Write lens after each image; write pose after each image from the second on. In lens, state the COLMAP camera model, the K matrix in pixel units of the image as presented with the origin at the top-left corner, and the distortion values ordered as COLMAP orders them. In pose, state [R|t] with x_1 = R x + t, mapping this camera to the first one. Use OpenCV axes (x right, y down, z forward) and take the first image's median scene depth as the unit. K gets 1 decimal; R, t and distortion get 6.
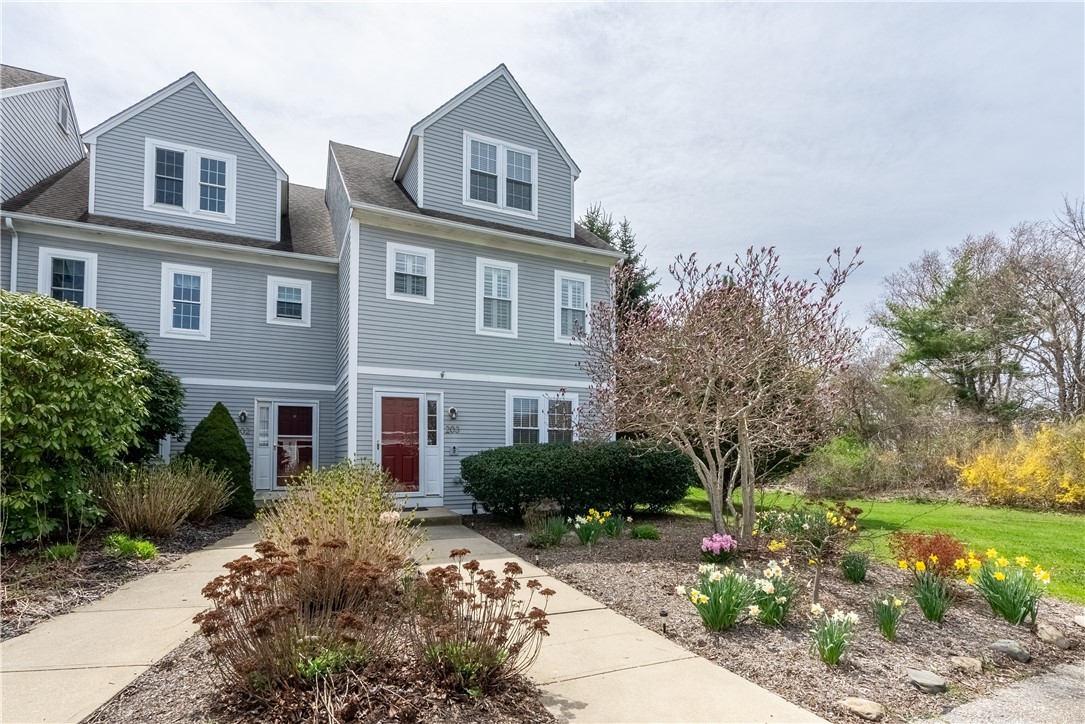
lens RADIAL K [[502.7, 0, 542.5], [0, 502.7, 362.0], [0, 0, 1]] dist [-0.001620, 0.000770]
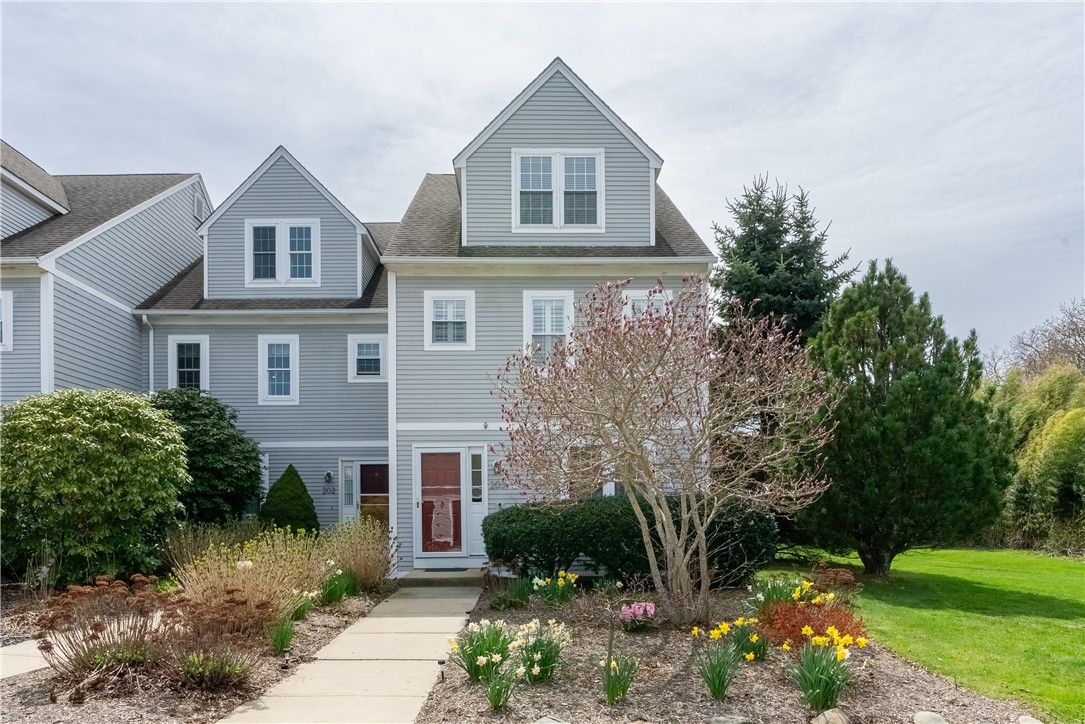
lens RADIAL K [[649.4, 0, 544.1], [0, 649.4, 392.9], [0, 0, 1]] dist [0.003509, -0.000058]
pose [[0.923629, -0.076971, -0.375480, 0.320100], [0.078008, 0.996875, -0.012464, -0.010571], [0.375265, -0.017778, 0.926747, -0.058534]]
